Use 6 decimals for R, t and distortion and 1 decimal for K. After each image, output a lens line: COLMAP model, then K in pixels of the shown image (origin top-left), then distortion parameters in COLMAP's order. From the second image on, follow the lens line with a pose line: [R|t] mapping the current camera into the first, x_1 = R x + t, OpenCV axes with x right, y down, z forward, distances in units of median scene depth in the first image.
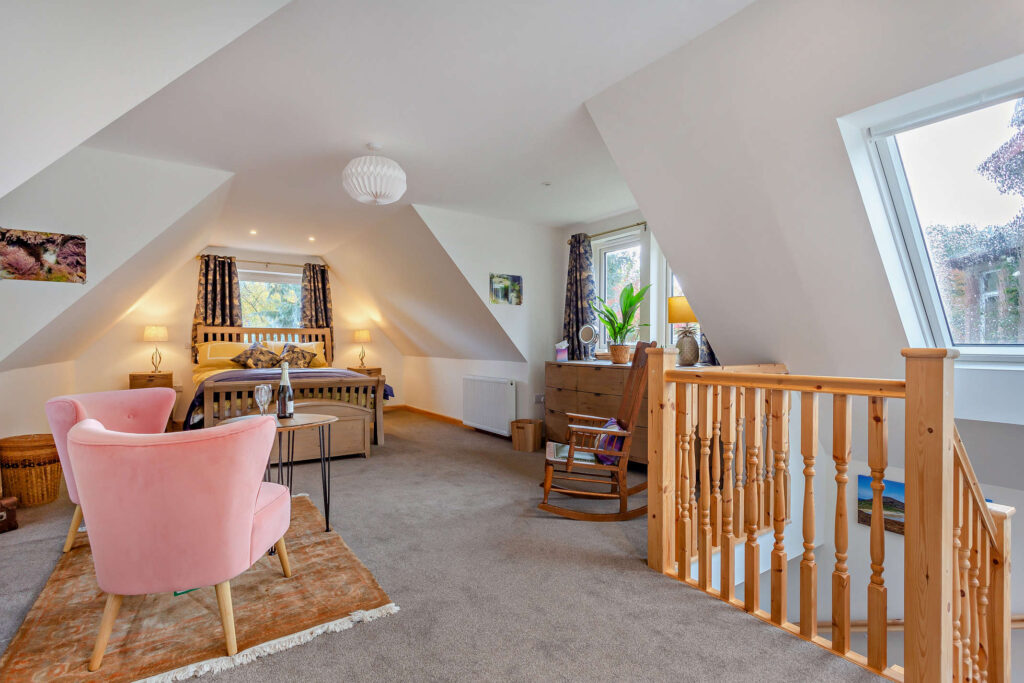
lens RADIAL K [[489.2, 0, 510.1], [0, 489.2, 333.8], [0, 0, 1]] dist [0.005265, 0.000612]
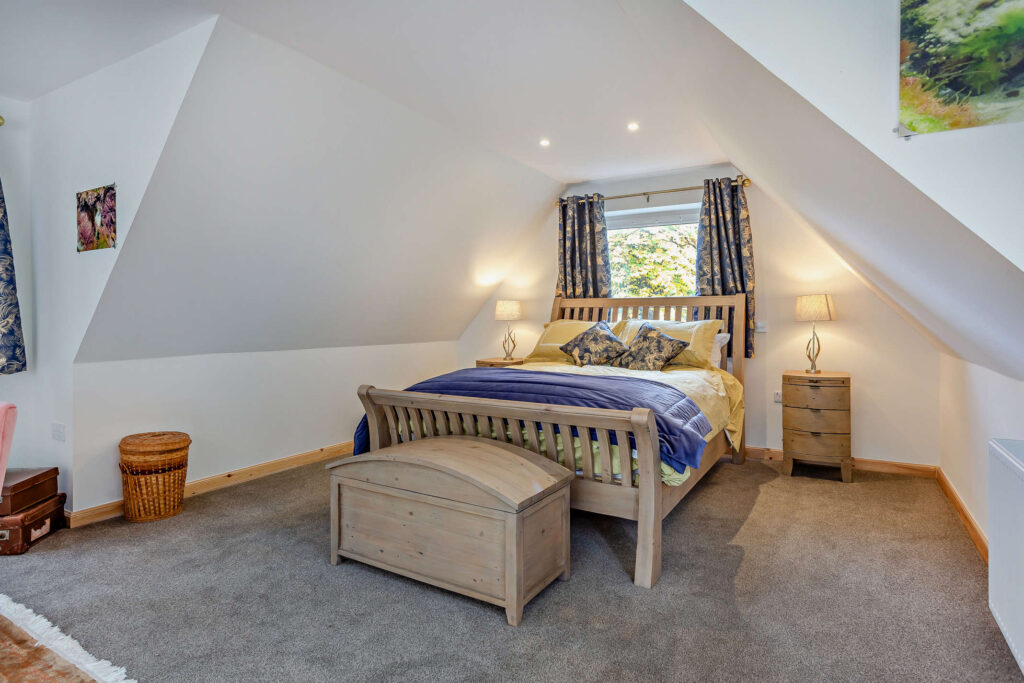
lens RADIAL K [[552.7, 0, 512.6], [0, 552.7, 318.4], [0, 0, 1]] dist [0.002145, 0.000624]
pose [[0.421817, -0.001247, -0.906680, 0.075169], [0.019948, 0.999770, 0.007905, 0.005554], [0.906462, -0.021421, 0.421744, 0.577083]]
